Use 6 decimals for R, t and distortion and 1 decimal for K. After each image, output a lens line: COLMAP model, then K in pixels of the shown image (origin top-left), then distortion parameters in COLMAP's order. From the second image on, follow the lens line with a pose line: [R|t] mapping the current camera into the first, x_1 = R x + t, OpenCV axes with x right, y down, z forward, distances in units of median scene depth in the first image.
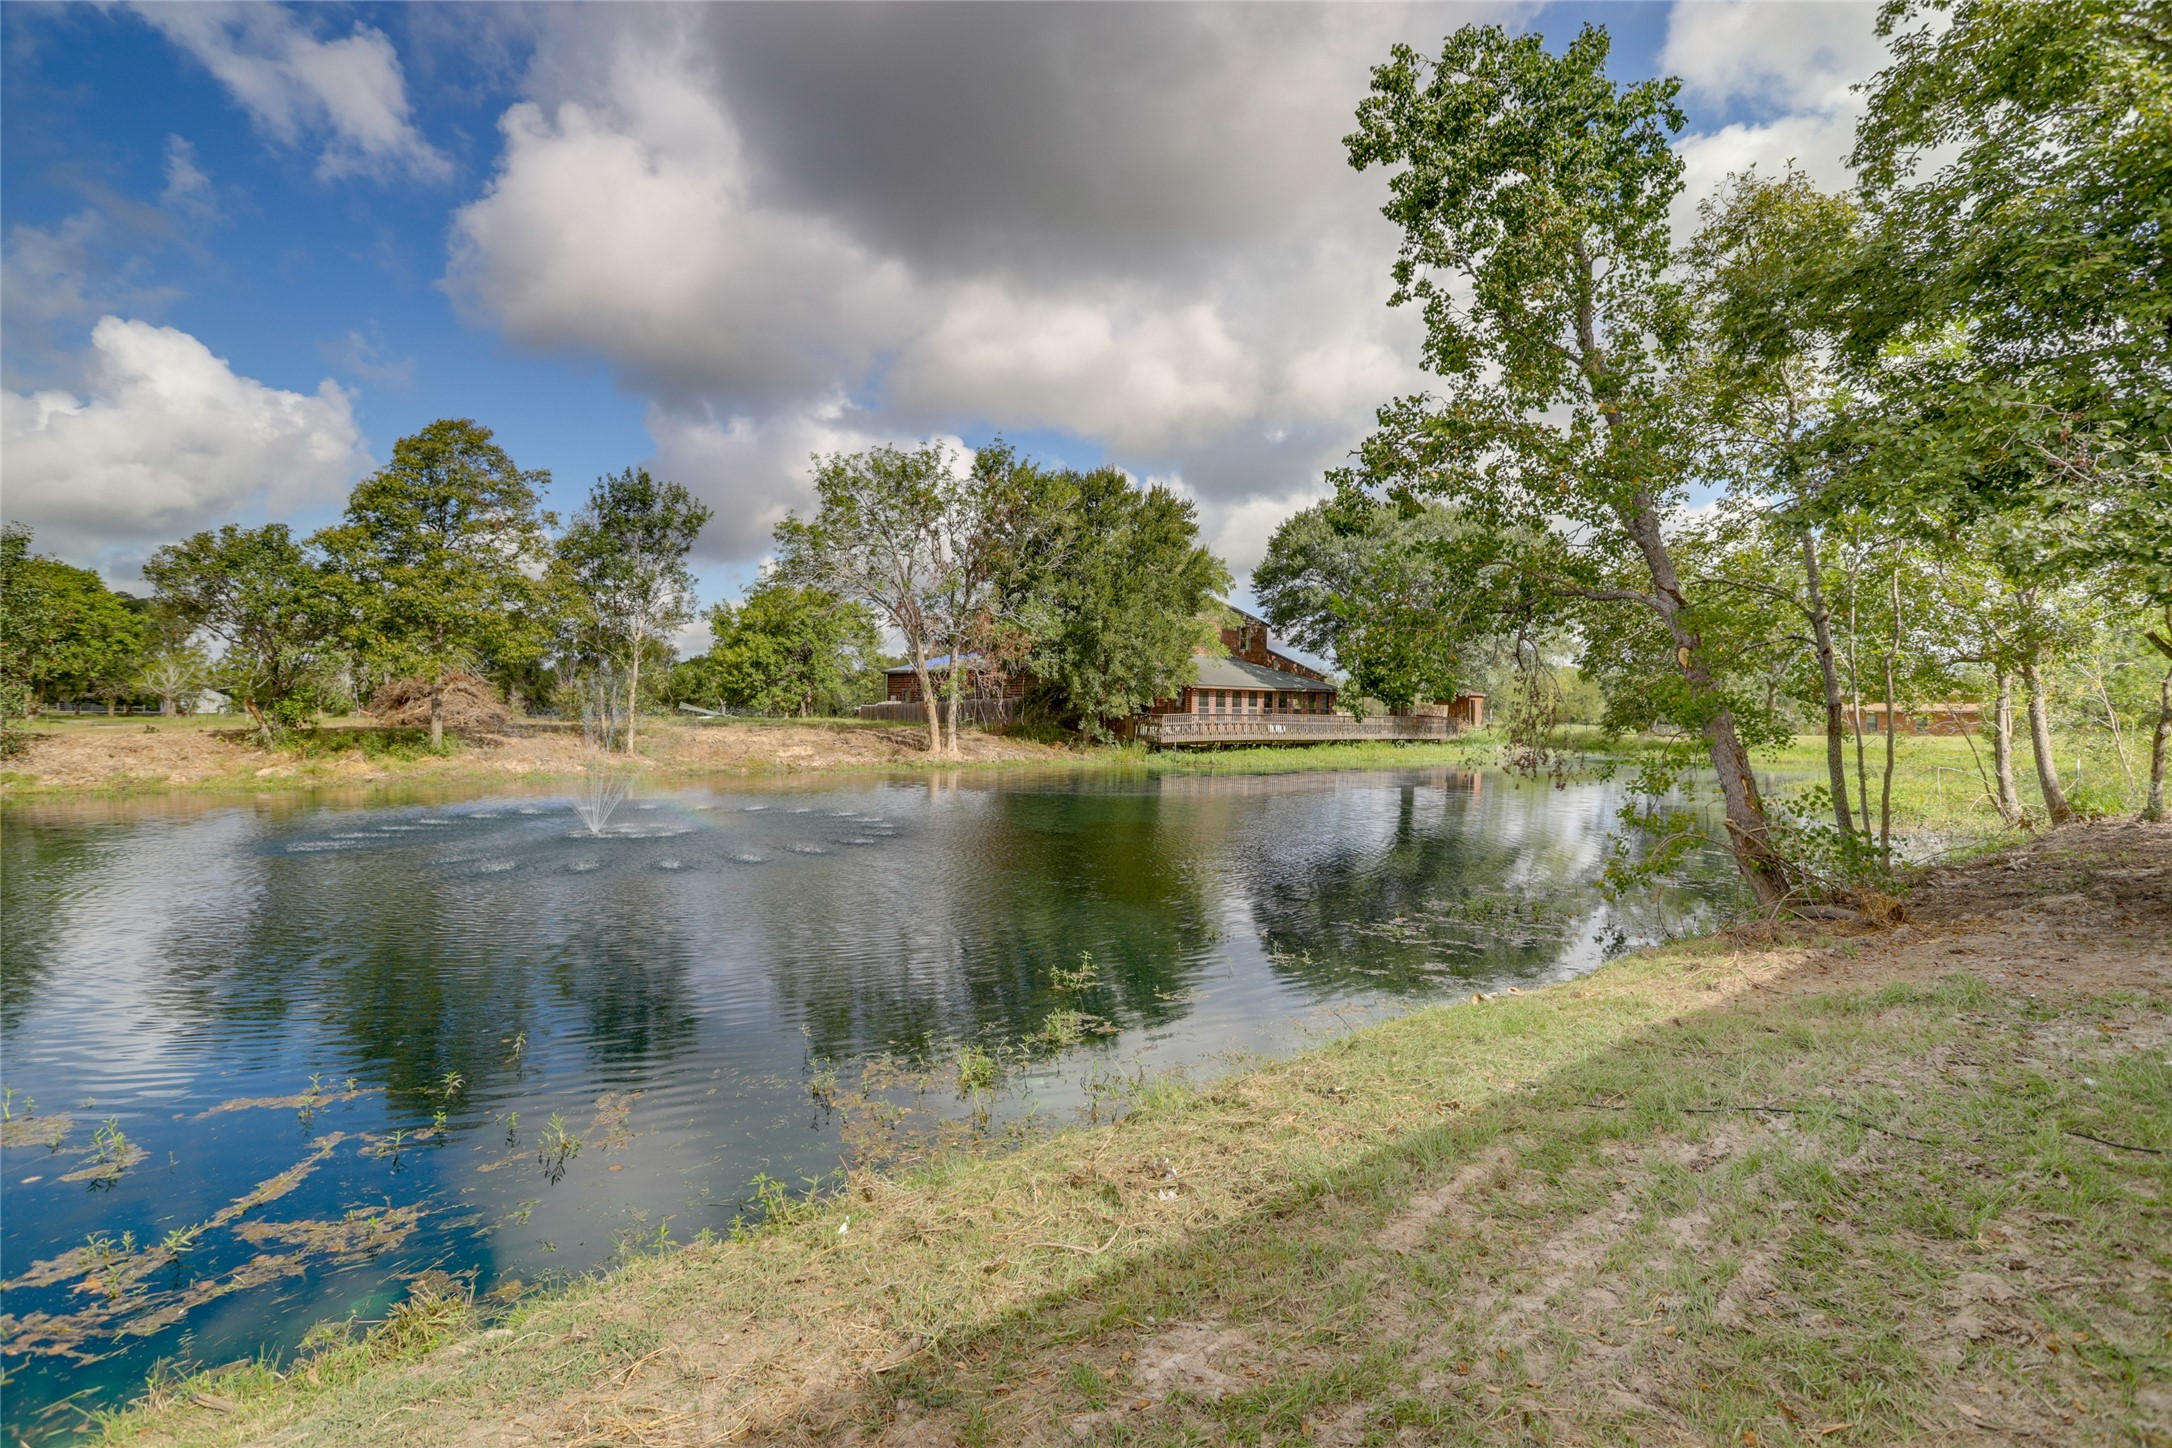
lens RADIAL K [[1014.1, 0, 1085.3], [0, 1014.1, 712.4], [0, 0, 1]] dist [-0.001543, -0.000152]
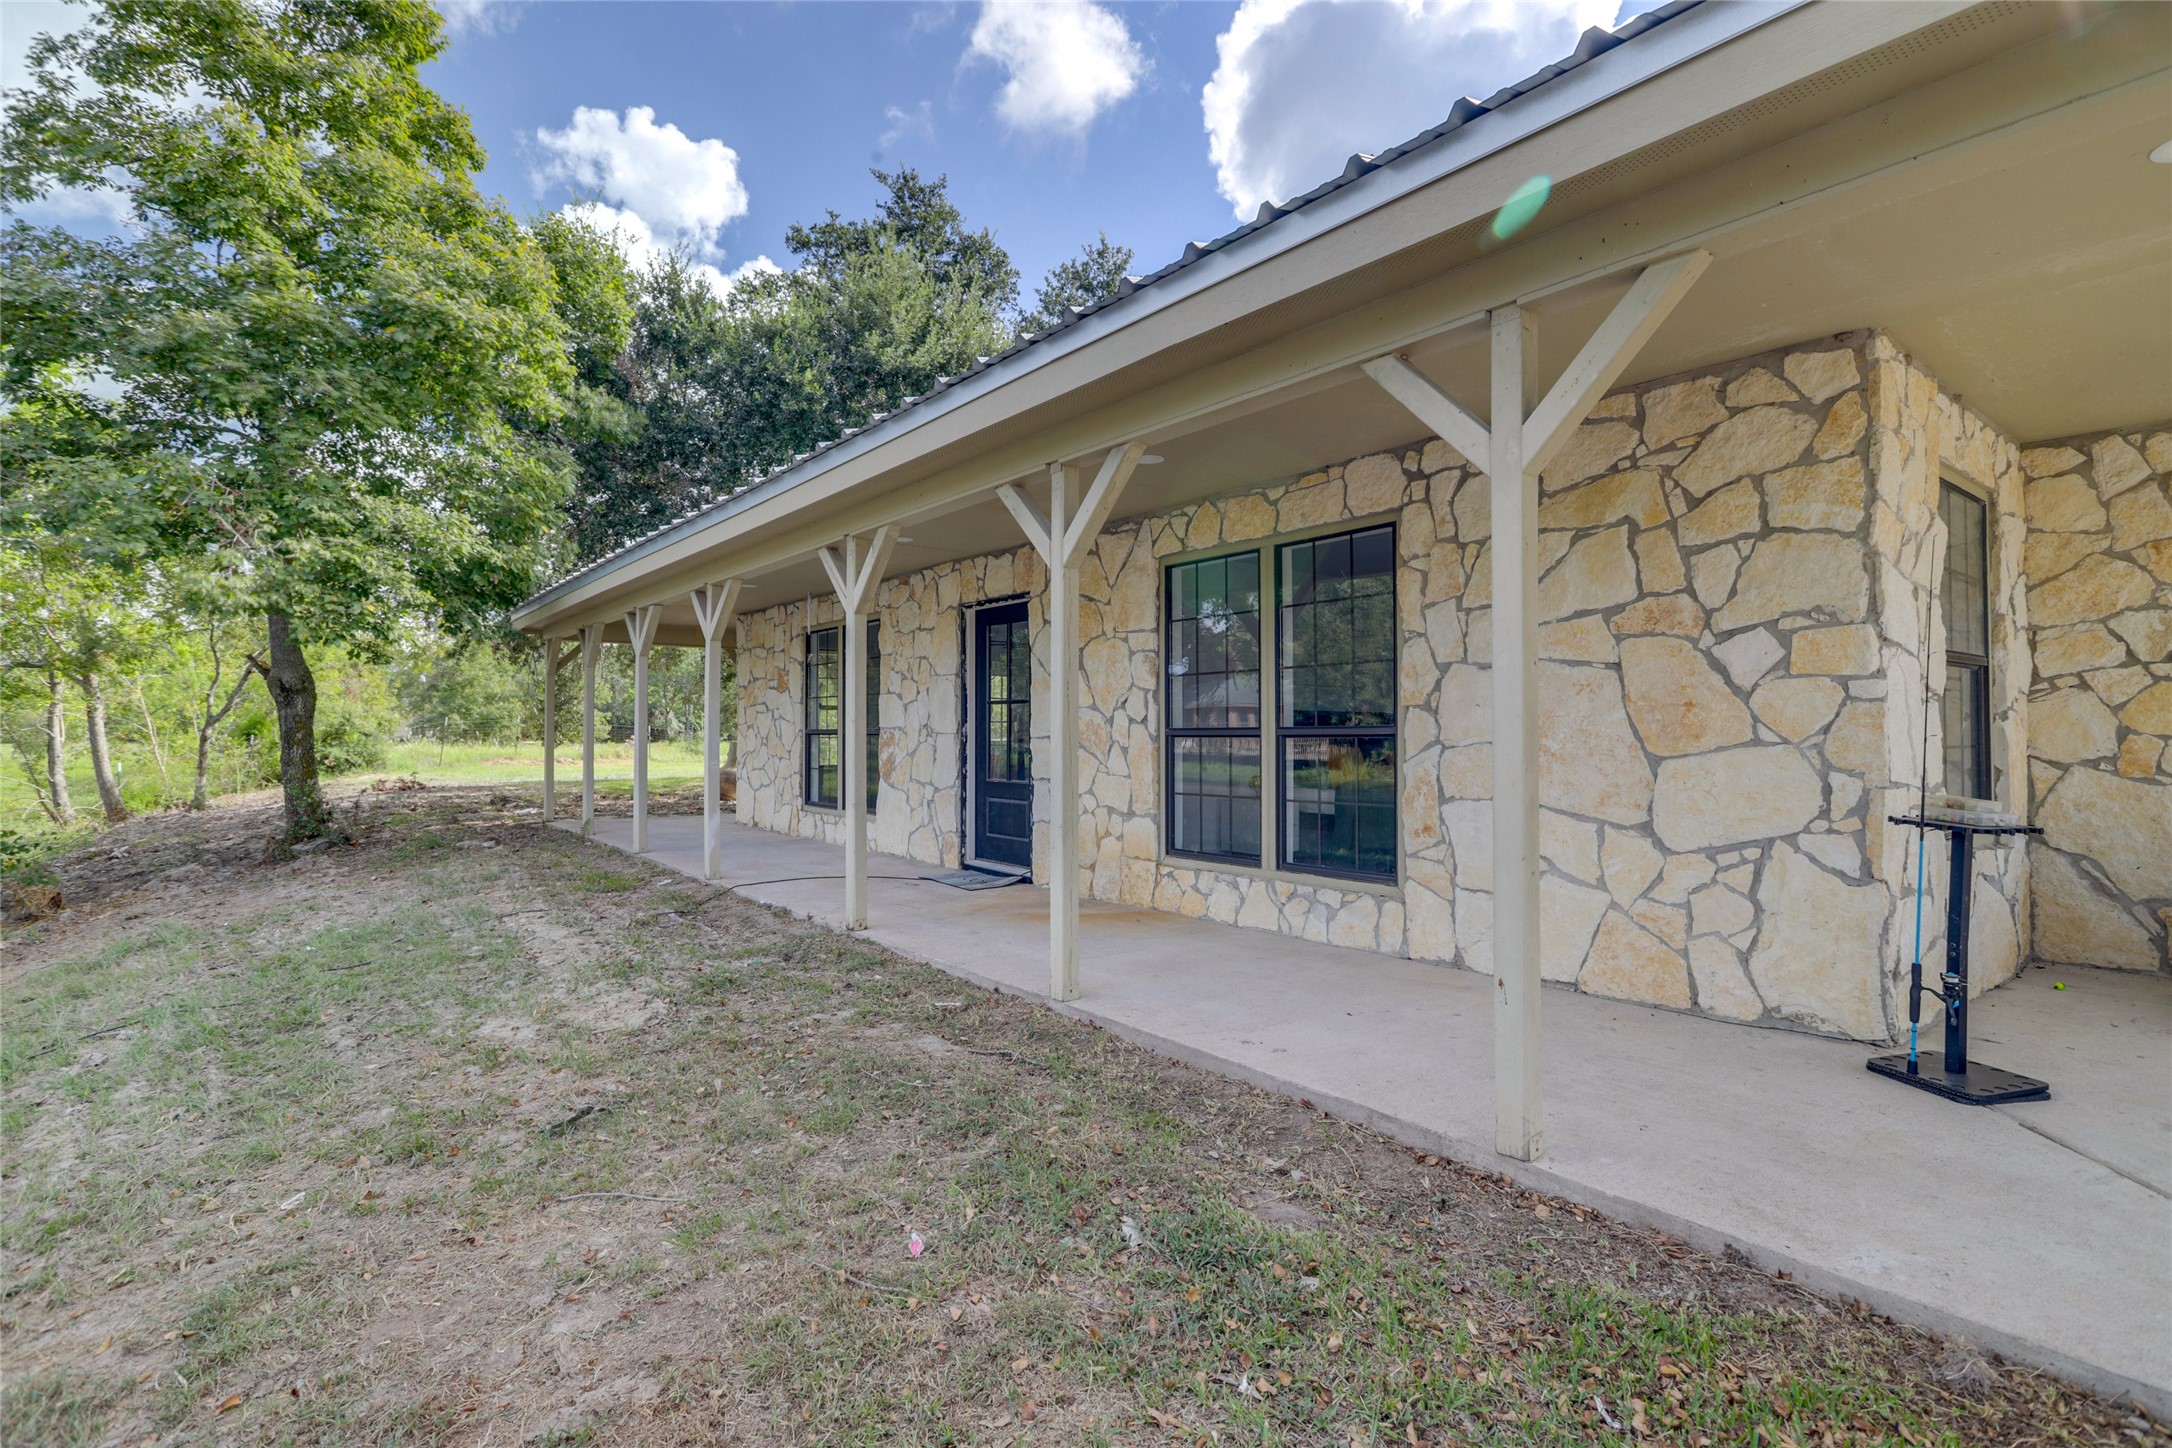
lens RADIAL K [[1014.1, 0, 1085.3], [0, 1014.1, 712.4], [0, 0, 1]] dist [-0.001543, -0.000152]
pose [[-0.000377, 0.015147, 0.999885, -0.129456], [-0.006039, 0.999867, -0.015149, 0.002943], [-0.999982, -0.006044, -0.000285, -0.044703]]
